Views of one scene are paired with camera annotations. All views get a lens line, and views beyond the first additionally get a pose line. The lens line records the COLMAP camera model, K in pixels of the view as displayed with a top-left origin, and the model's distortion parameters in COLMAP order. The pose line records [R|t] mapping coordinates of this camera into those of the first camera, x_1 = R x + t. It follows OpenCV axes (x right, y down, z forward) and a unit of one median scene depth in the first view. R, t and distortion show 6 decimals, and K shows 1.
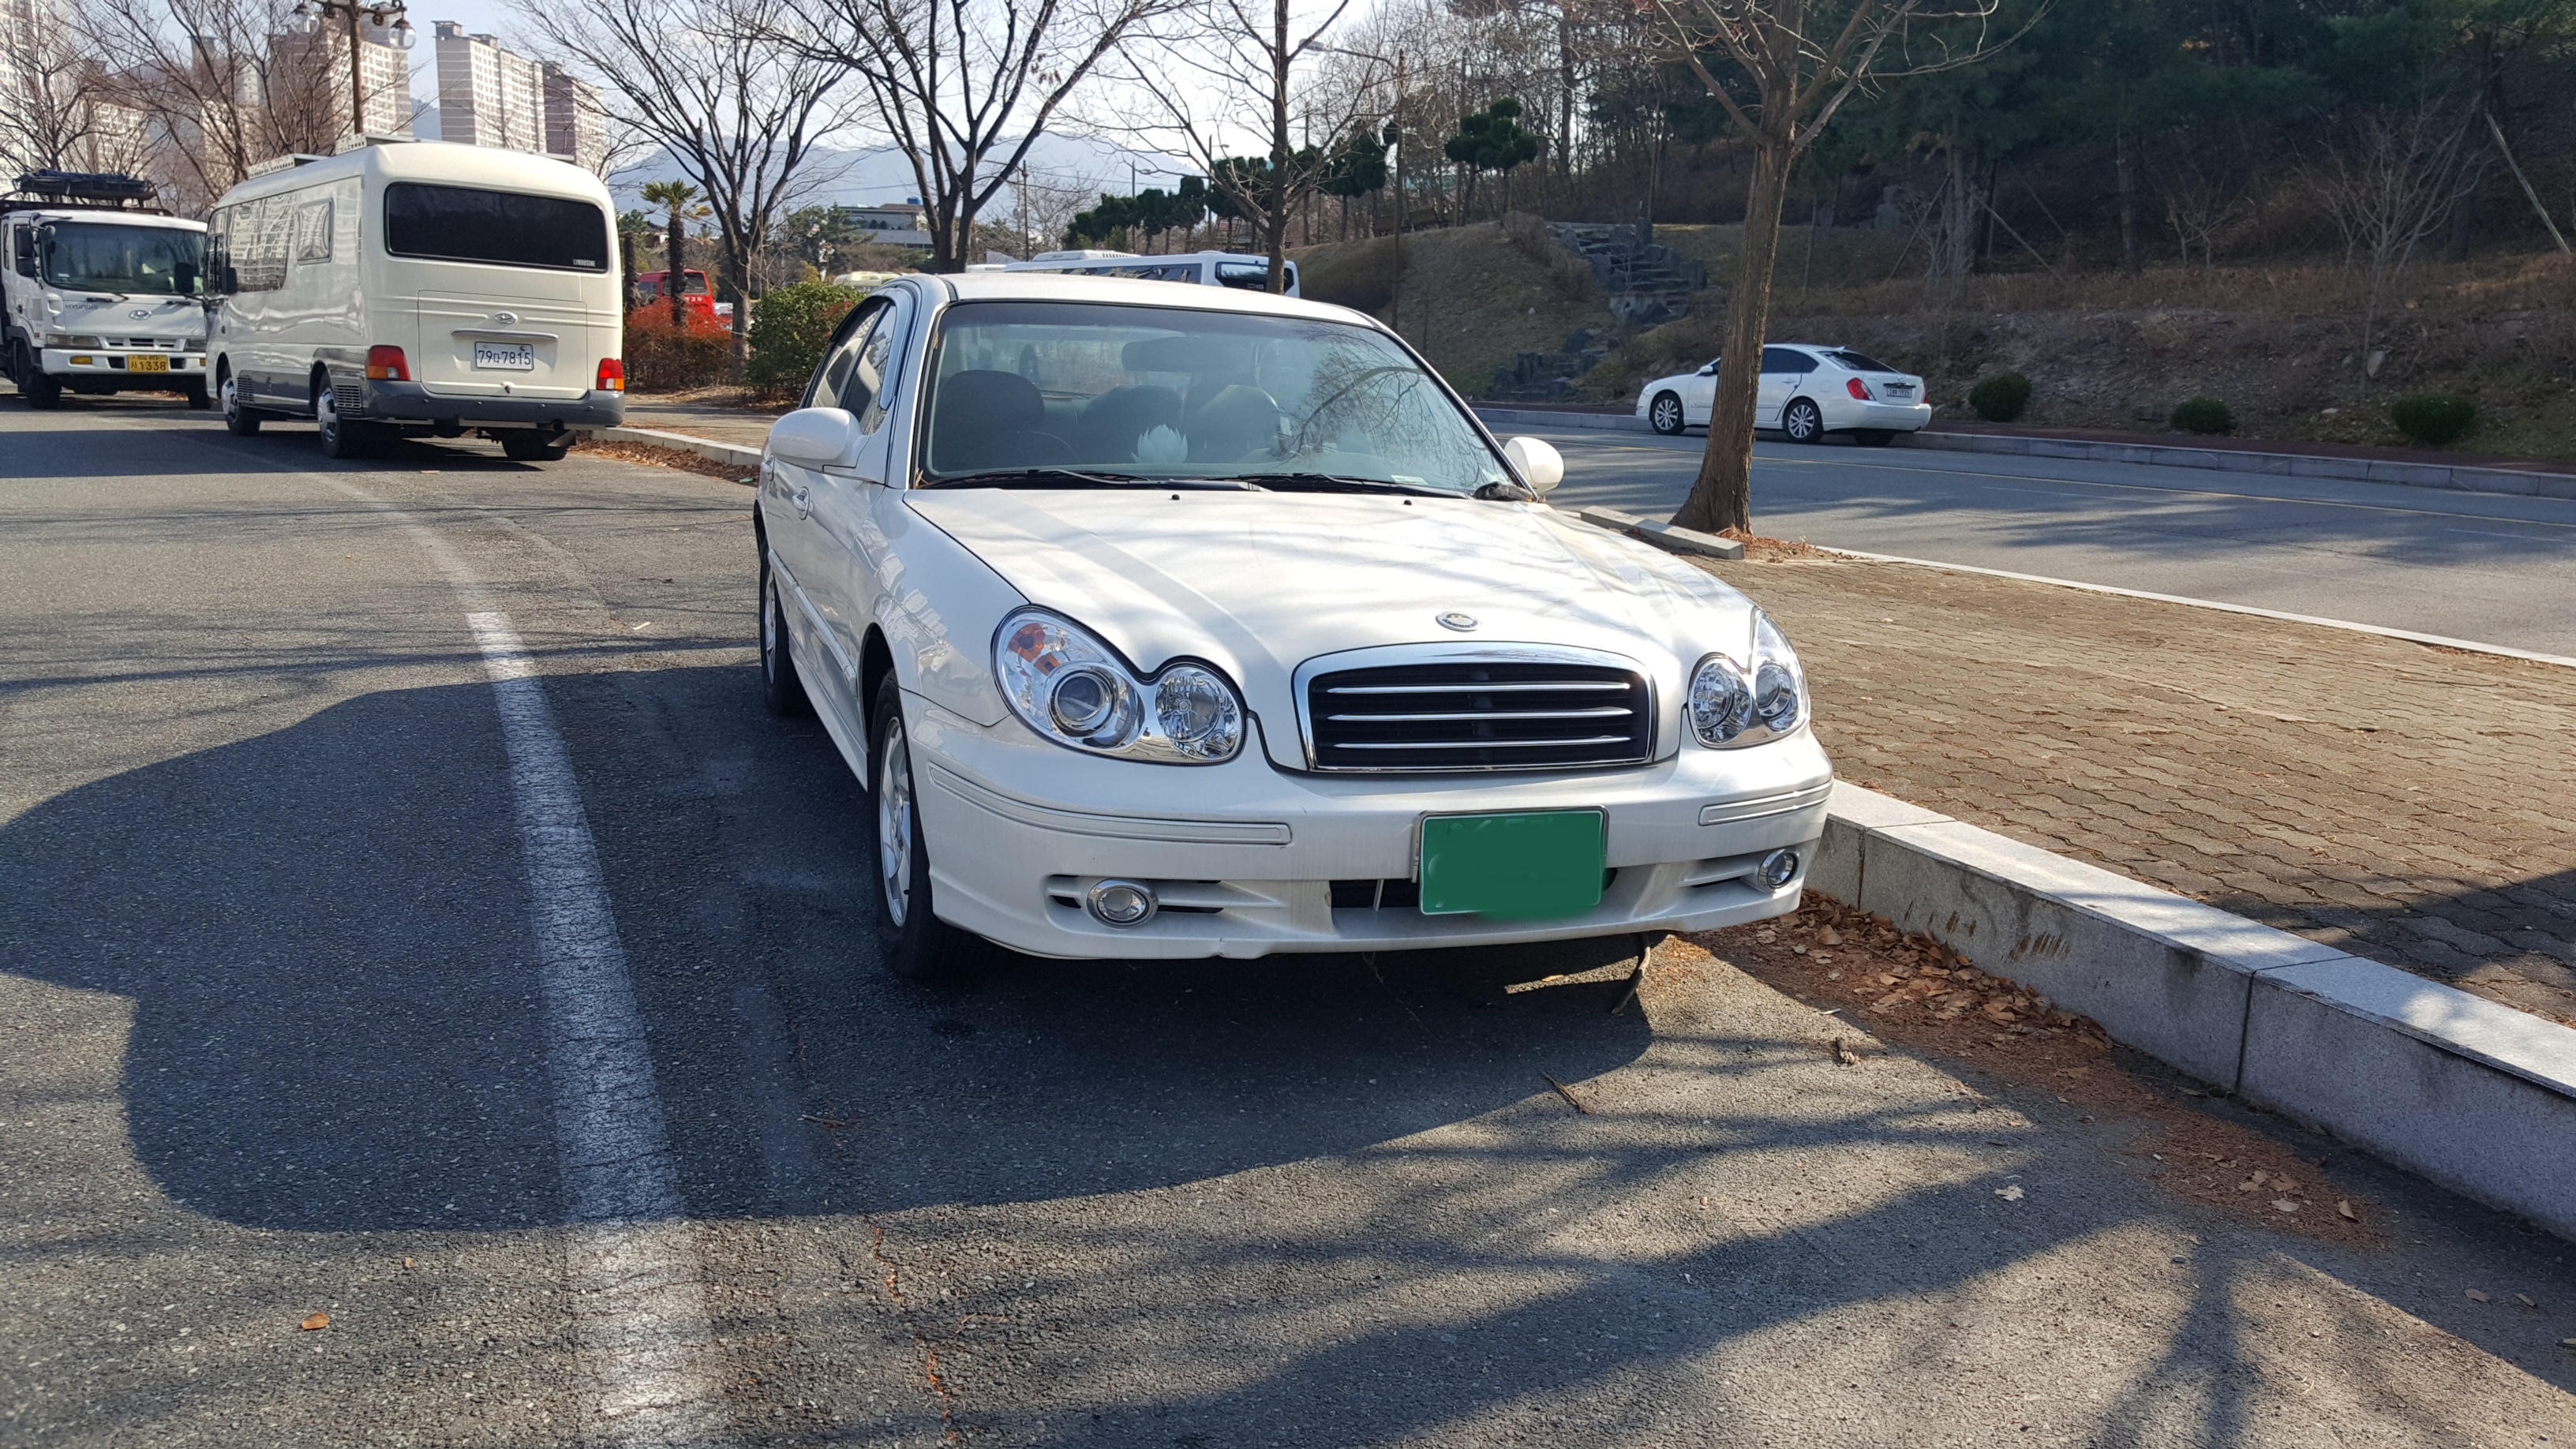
lens RADIAL K [[1925.3, 0, 1288.0], [0, 1925.3, 724.5], [0, 0, 1]] dist [0.125406, -0.180064]
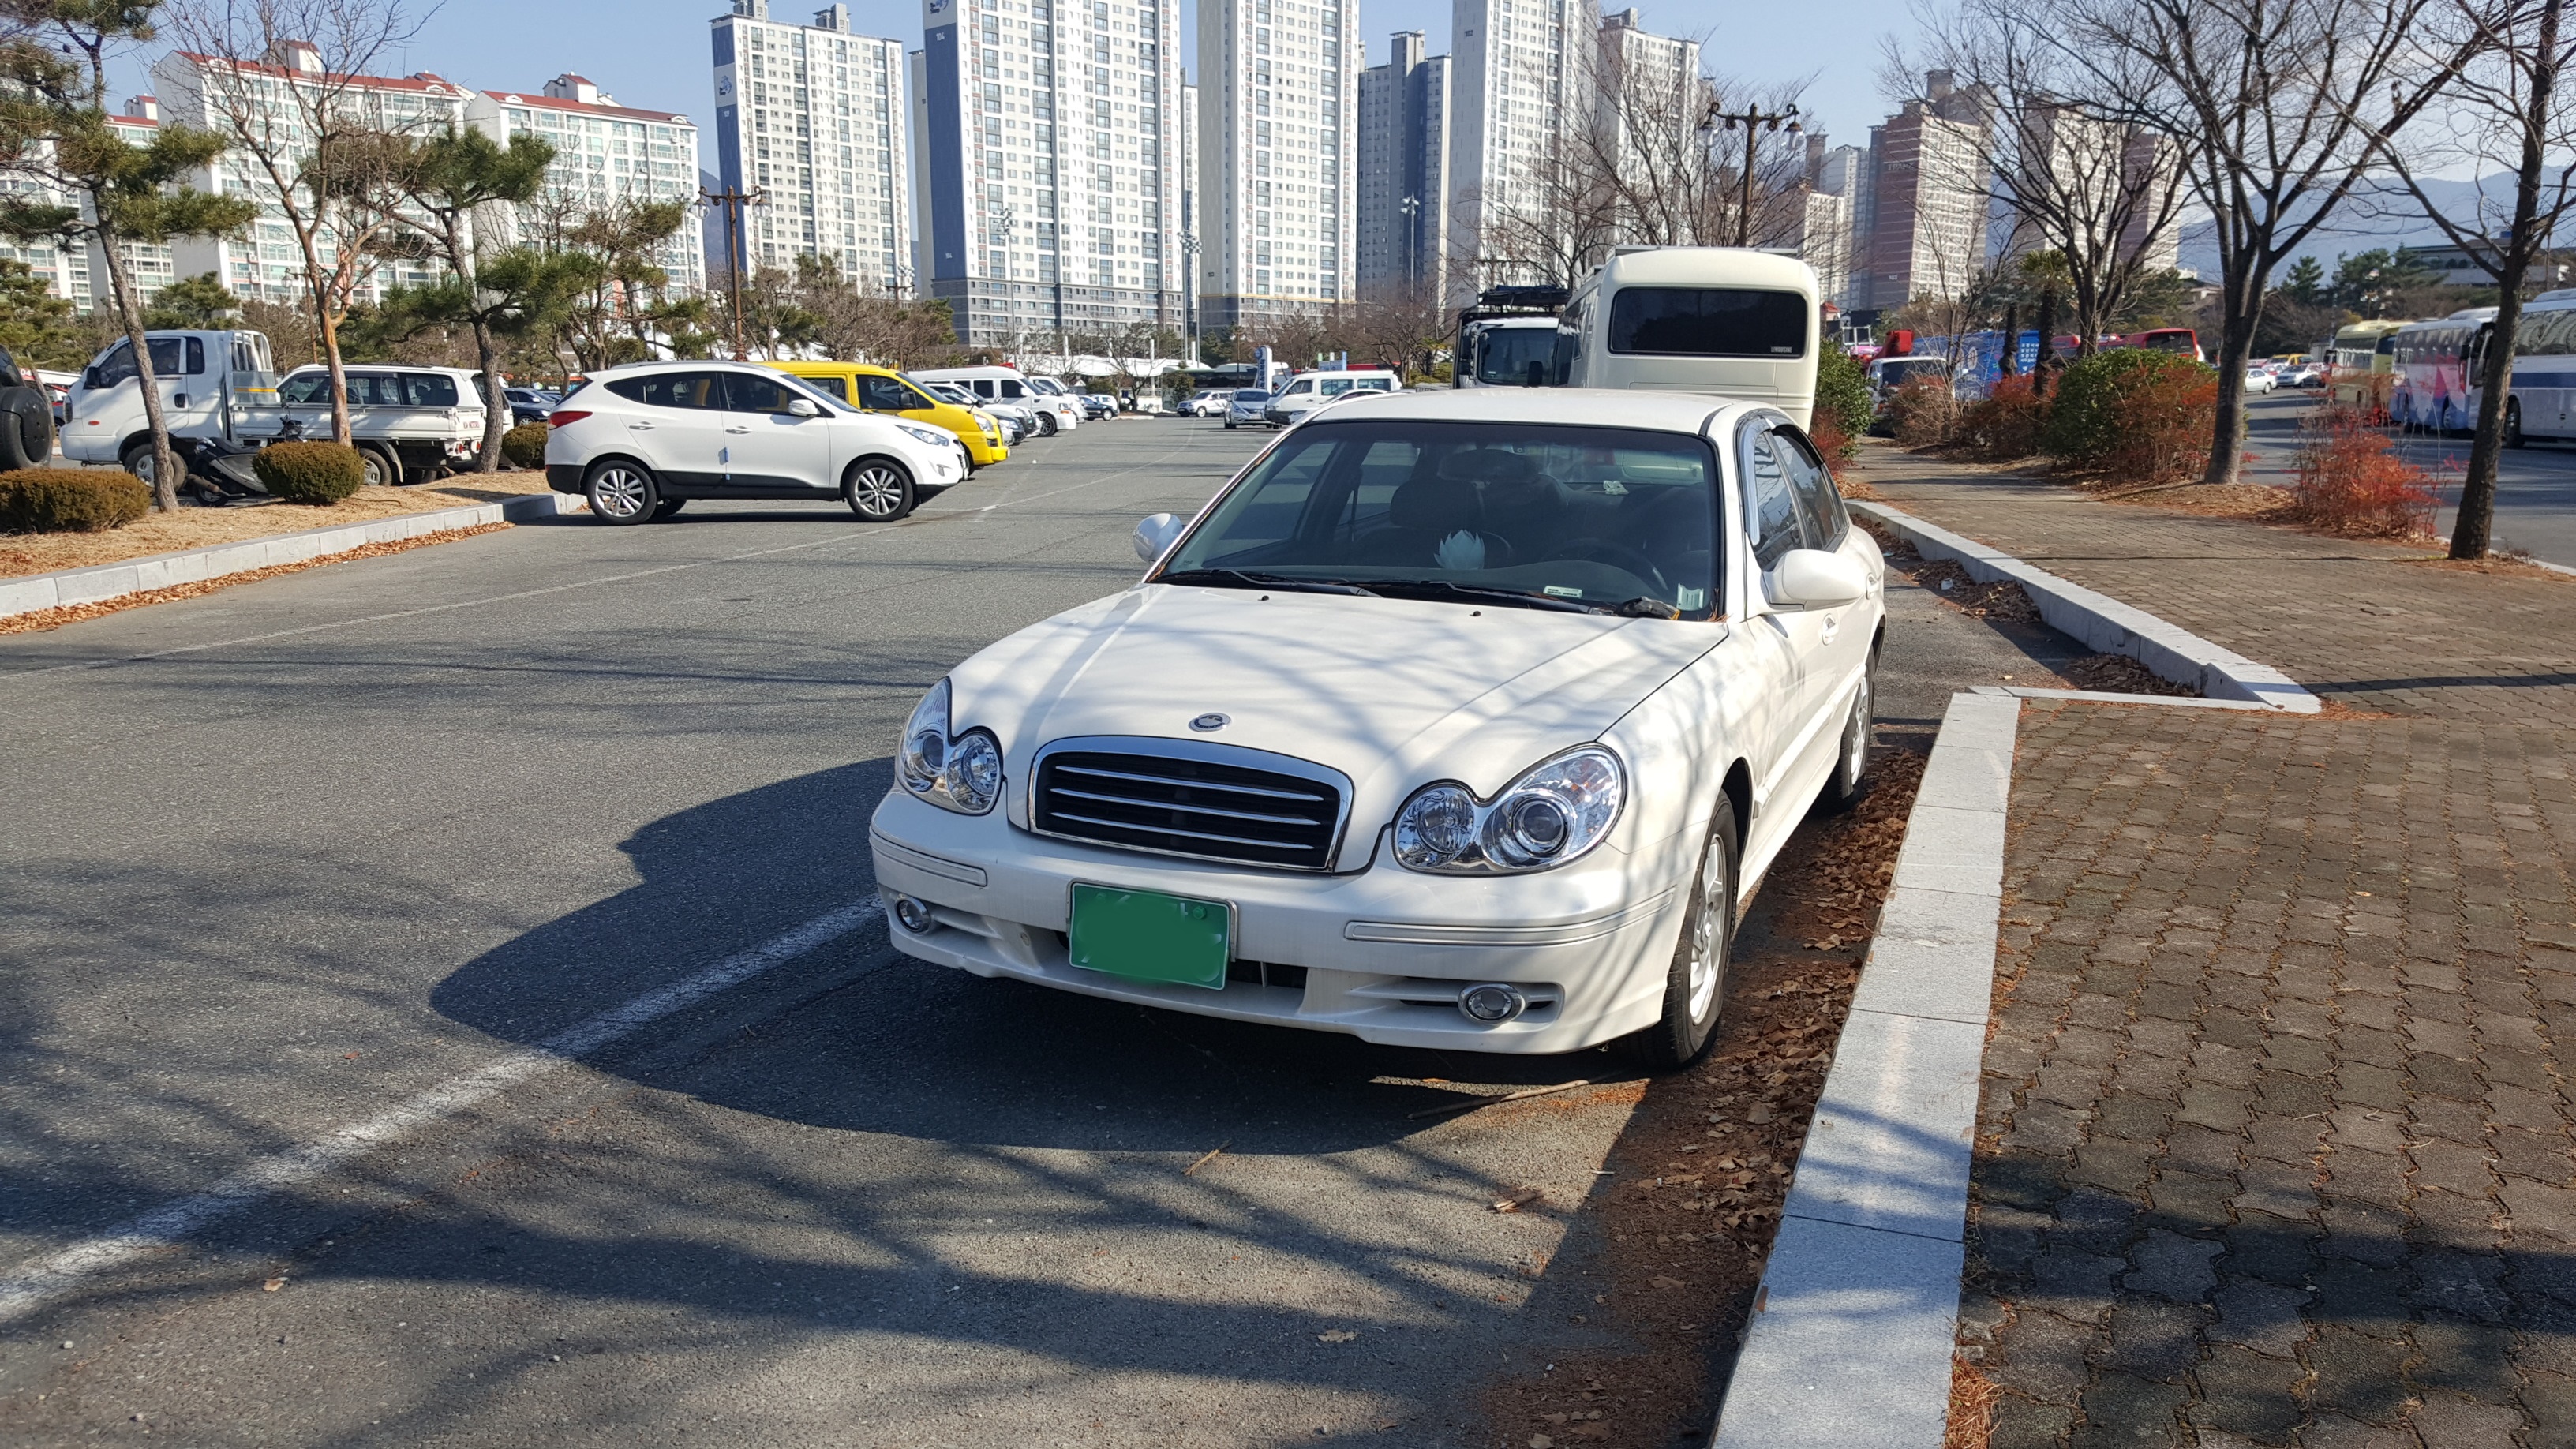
lens RADIAL K [[1925.3, 0, 1288.0], [0, 1925.3, 724.5], [0, 0, 1]] dist [0.125406, -0.180064]
pose [[0.725014, 0.097363, -0.681817, 0.880868], [-0.117857, 0.992894, 0.016460, -0.075554], [0.678575, 0.068423, 0.731337, 0.205523]]
